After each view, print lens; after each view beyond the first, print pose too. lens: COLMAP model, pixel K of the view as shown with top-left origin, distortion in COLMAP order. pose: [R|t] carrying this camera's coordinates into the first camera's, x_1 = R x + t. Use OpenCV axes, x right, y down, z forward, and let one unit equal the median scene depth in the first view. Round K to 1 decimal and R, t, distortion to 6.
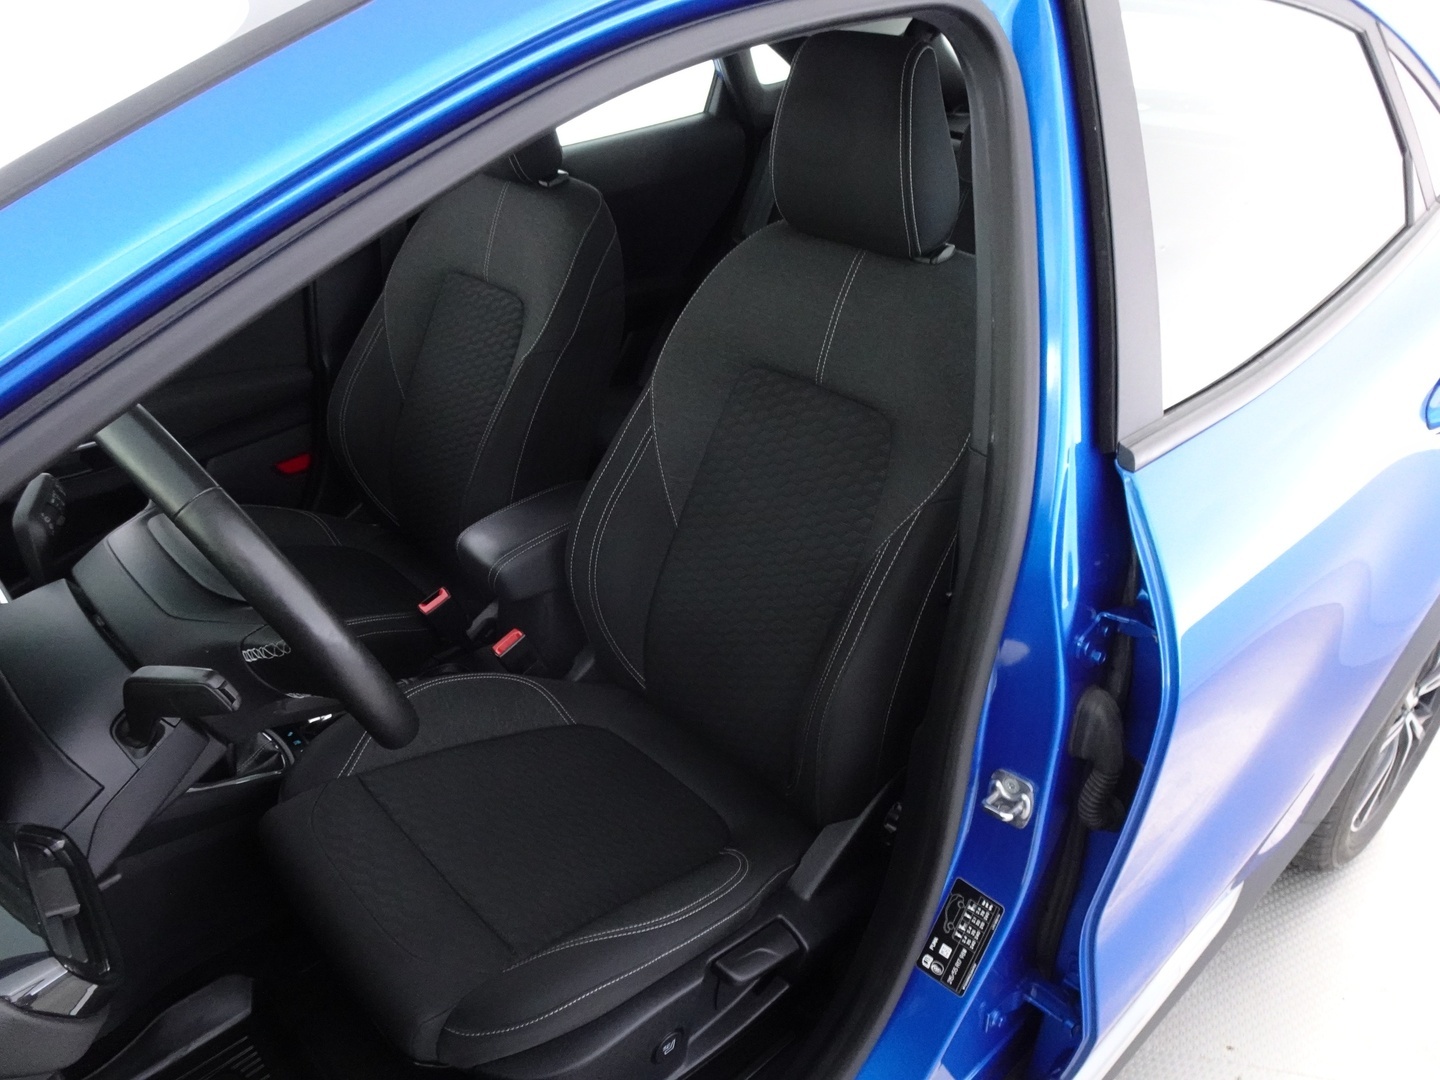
lens RADIAL K [[1044.5, 0, 720.0], [0, 1044.5, 538.3], [0, 0, 1]] dist [0.003545, 0.005241]
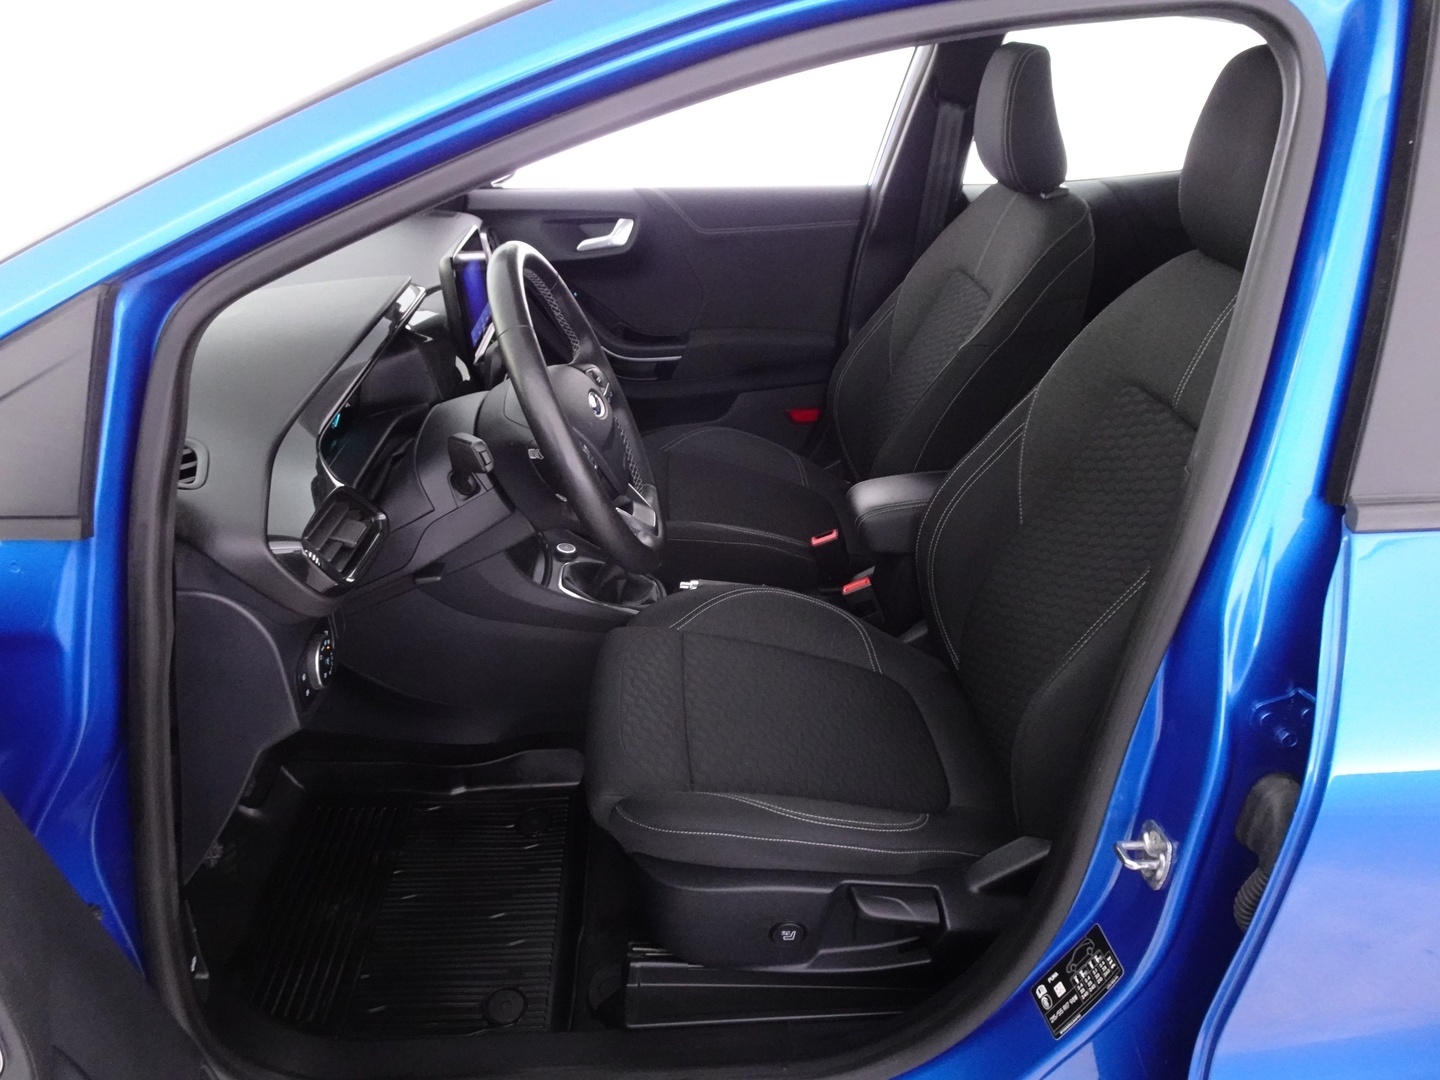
lens RADIAL K [[1044.5, 0, 721.8], [0, 1044.5, 541.5], [0, 0, 1]] dist [0.003545, 0.005241]
pose [[0.775619, 0.281721, -0.564844, 0.401084], [-0.303459, 0.951098, 0.057672, 0.044922], [0.553469, 0.126676, 0.823180, -0.007553]]
